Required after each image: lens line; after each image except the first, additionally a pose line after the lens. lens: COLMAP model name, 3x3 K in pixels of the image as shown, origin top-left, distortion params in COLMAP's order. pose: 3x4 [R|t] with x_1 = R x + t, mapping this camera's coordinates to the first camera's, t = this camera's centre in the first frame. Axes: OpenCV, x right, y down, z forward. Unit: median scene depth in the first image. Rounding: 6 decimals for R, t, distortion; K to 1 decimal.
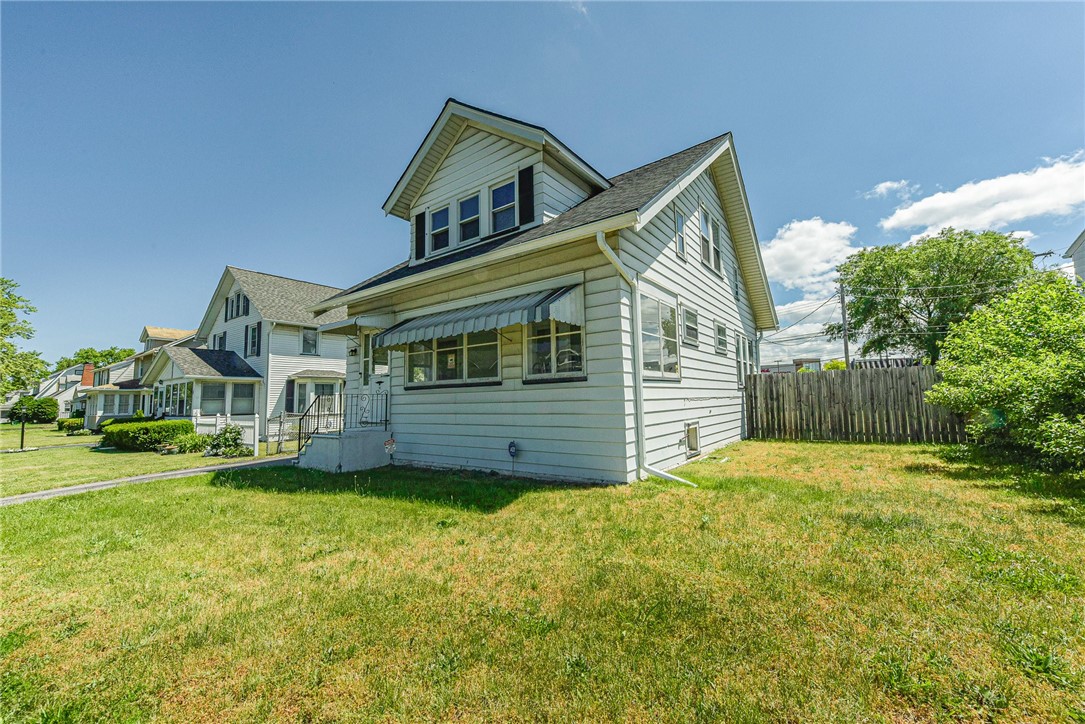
lens RADIAL K [[421.0, 0, 554.0], [0, 421.0, 362.2], [0, 0, 1]] dist [0.011178, -0.000067]
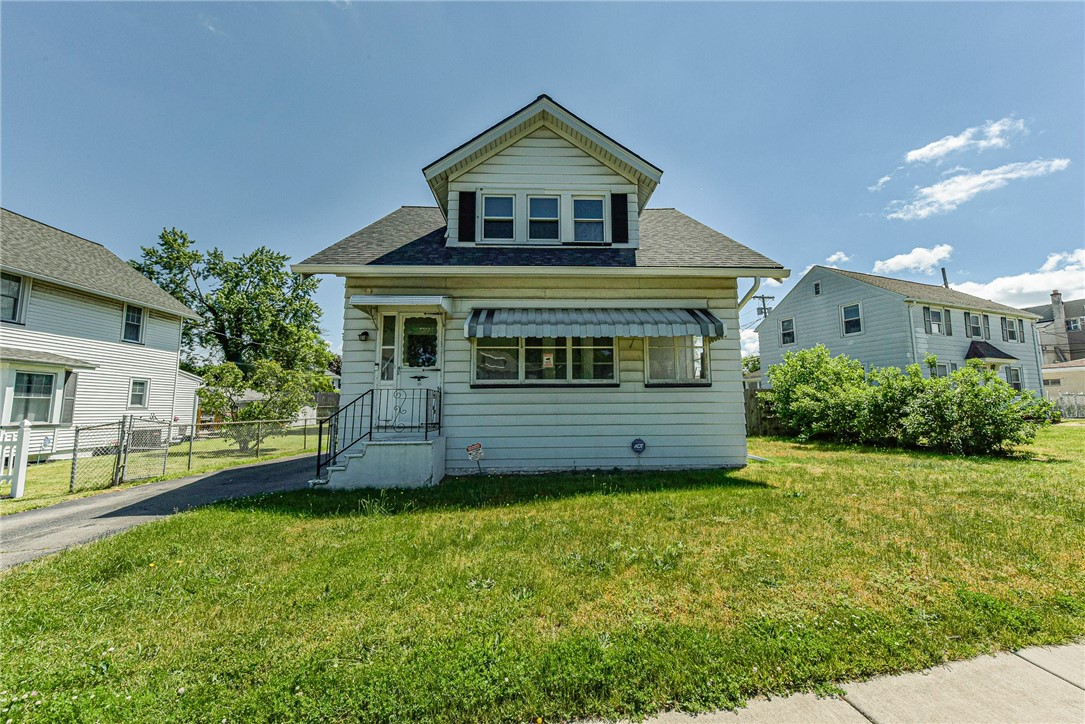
lens RADIAL K [[421.0, 0, 554.0], [0, 421.0, 362.2], [0, 0, 1]] dist [0.011178, -0.000067]
pose [[0.790702, 0.087568, 0.605907, -0.783683], [-0.064536, 0.996125, -0.059745, 0.056486], [-0.608791, 0.008138, 0.793289, 0.211528]]
